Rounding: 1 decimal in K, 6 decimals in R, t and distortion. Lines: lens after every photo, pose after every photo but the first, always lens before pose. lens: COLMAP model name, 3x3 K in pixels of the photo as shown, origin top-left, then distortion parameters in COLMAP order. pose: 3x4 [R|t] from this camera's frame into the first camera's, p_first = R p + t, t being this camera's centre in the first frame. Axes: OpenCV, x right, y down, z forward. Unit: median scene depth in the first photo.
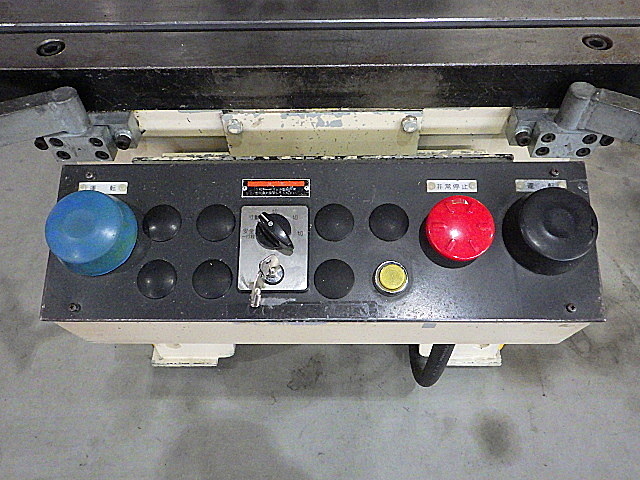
lens RADIAL K [[536.9, 0, 320.0], [0, 536.9, 240.0], [0, 0, 1]] dist [-0.002634, 0.005971]
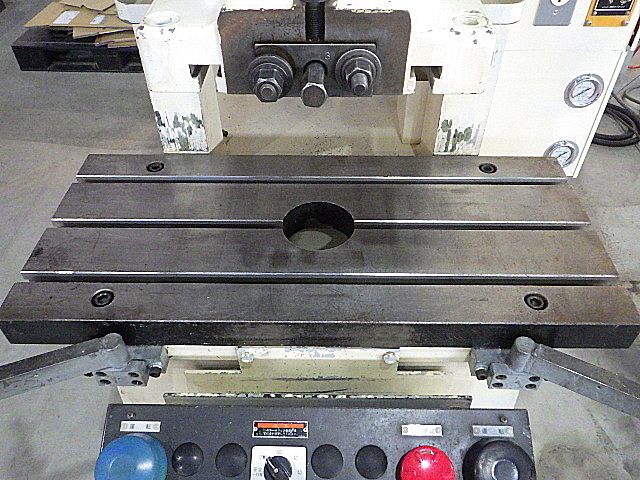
lens RADIAL K [[536.9, 0, 320.0], [0, 536.9, 240.0], [0, 0, 1]] dist [-0.002634, 0.005971]
pose [[0.999912, 0.011548, 0.006480, -0.003414], [-0.010444, 0.988592, -0.150257, -0.310798], [-0.008141, 0.150177, 0.988626, -0.265052]]
